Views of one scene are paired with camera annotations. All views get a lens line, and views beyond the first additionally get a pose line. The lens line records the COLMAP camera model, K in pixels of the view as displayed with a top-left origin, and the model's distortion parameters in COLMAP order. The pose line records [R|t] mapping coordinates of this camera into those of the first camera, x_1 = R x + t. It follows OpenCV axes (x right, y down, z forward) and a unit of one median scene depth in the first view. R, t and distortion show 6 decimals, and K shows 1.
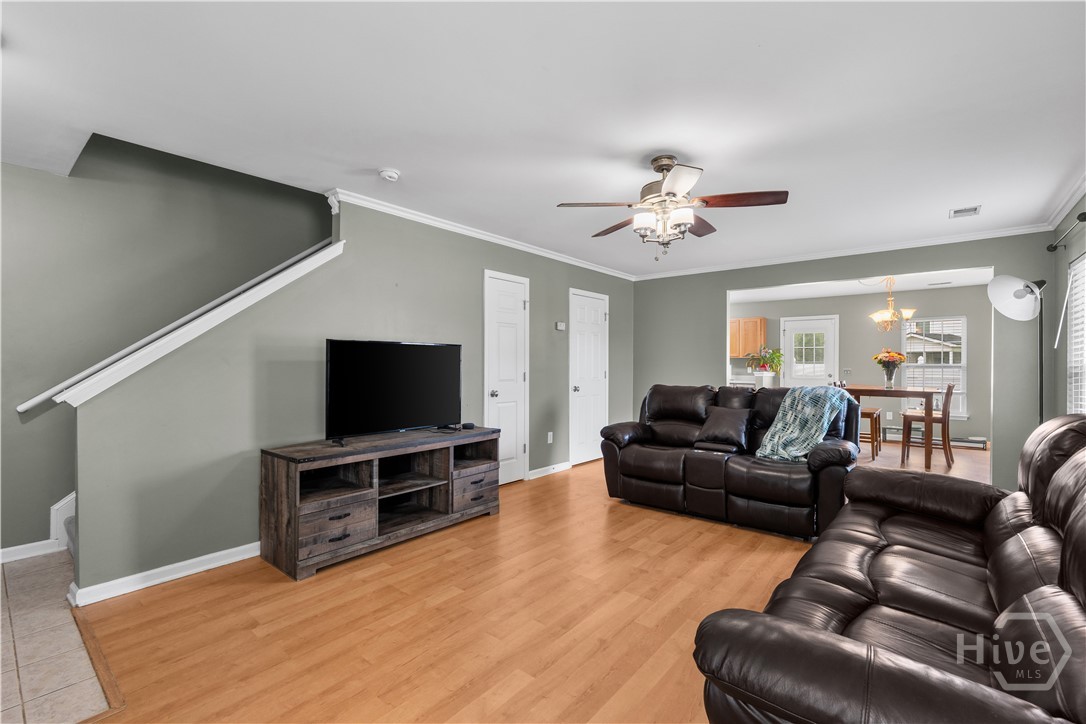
lens RADIAL K [[481.3, 0, 542.8], [0, 481.3, 365.8], [0, 0, 1]] dist [-0.008697, 0.000474]
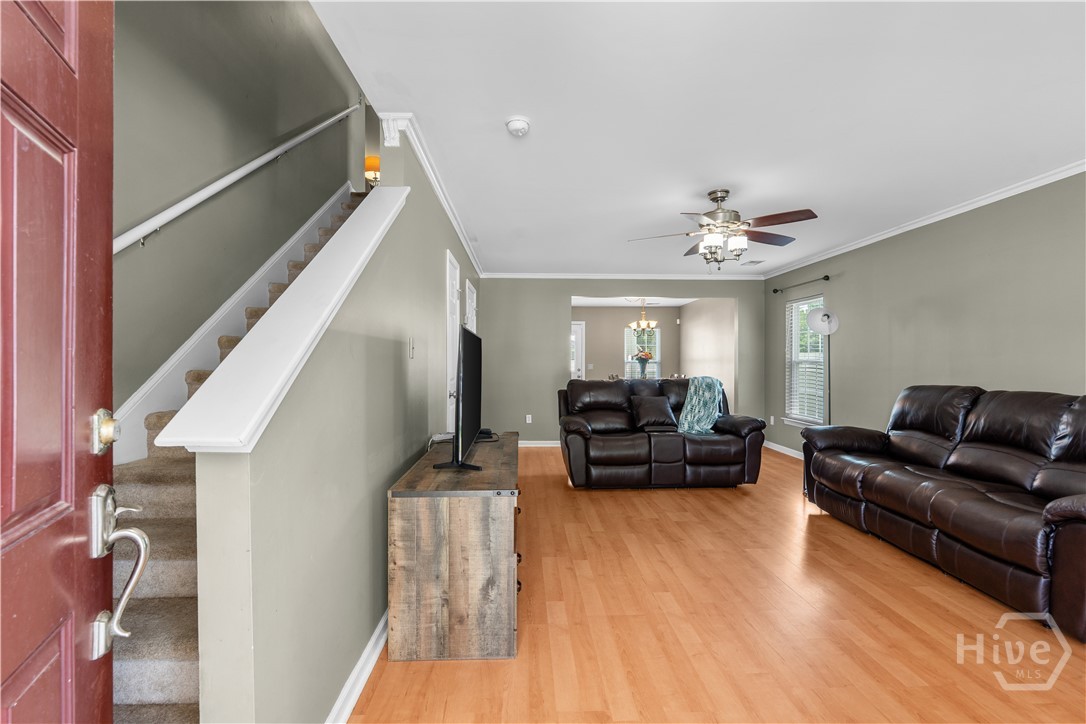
lens RADIAL K [[481.3, 0, 542.6], [0, 481.3, 358.0], [0, 0, 1]] dist [-0.008697, 0.000474]
pose [[0.744577, 0.001926, 0.667534, -0.693654], [0.004869, 0.999954, -0.008315, -0.000834], [-0.667519, 0.009441, 0.744533, 0.302142]]
